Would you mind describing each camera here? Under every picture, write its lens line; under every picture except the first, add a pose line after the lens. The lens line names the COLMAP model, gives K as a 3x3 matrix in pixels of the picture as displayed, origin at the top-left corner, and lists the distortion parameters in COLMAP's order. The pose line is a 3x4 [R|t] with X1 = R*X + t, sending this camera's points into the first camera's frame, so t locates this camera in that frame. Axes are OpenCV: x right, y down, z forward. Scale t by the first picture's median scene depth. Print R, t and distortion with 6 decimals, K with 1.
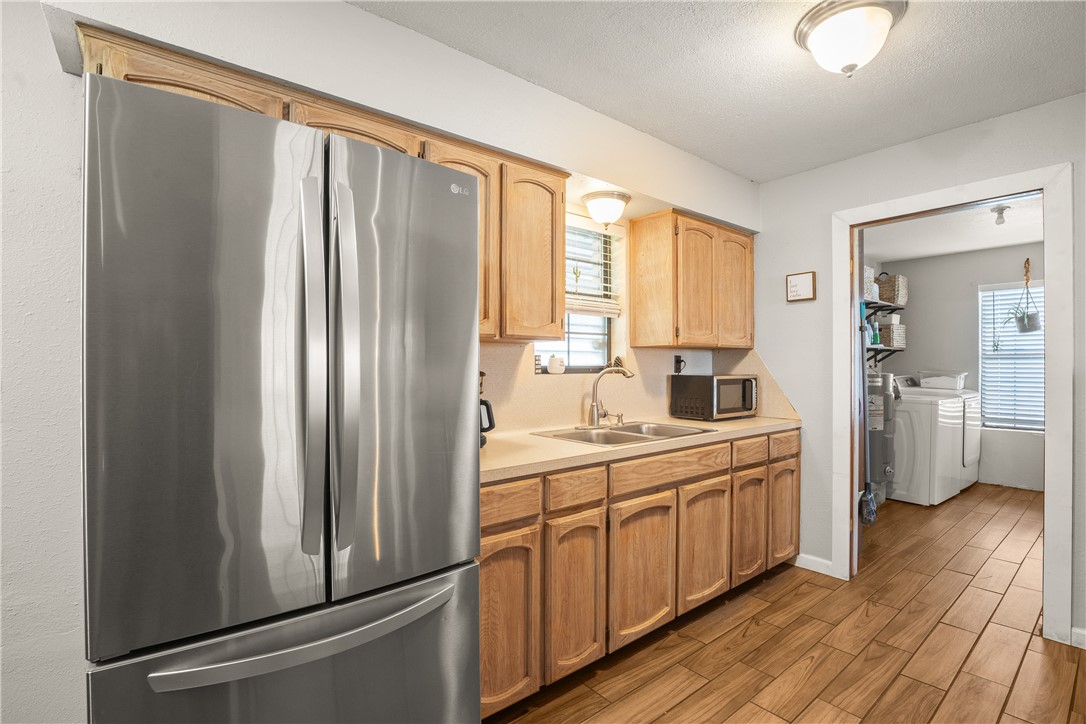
lens RADIAL K [[503.3, 0, 547.6], [0, 503.3, 365.3], [0, 0, 1]] dist [-0.032882, 0.005584]
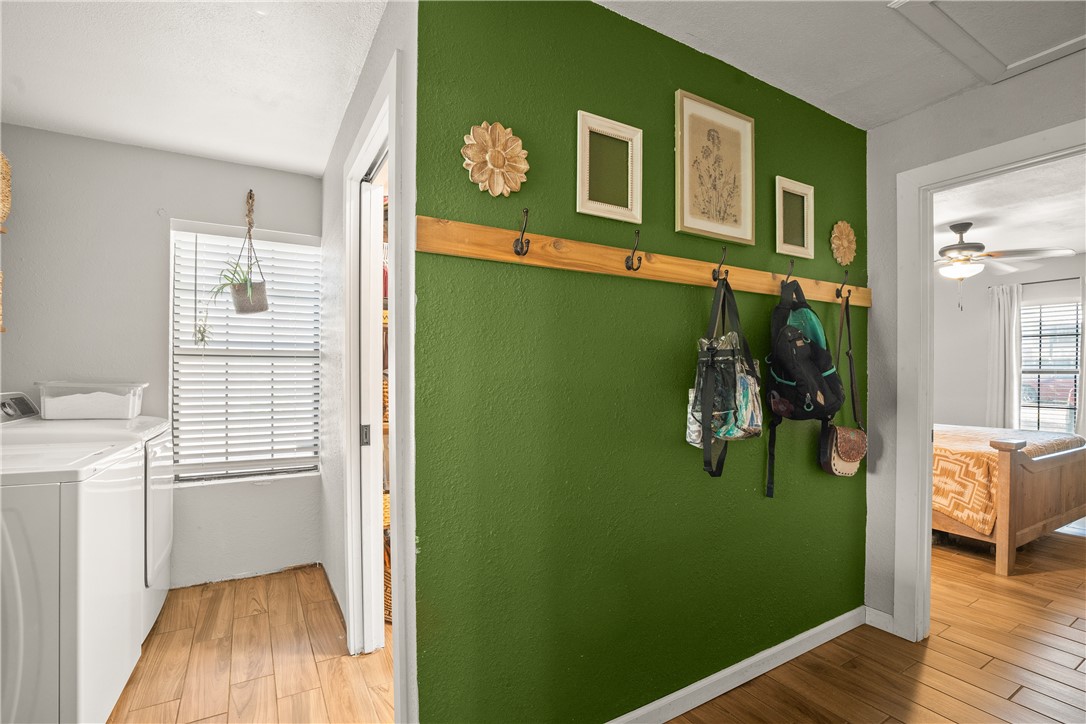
lens RADIAL K [[503.3, 0, 545.7], [0, 503.3, 370.2], [0, 0, 1]] dist [-0.032882, 0.005584]
pose [[0.158577, 0.002897, 0.987342, 0.727371], [-0.005847, 0.999981, -0.001995, 0.000727], [-0.987329, -0.005457, 0.158591, 0.903469]]
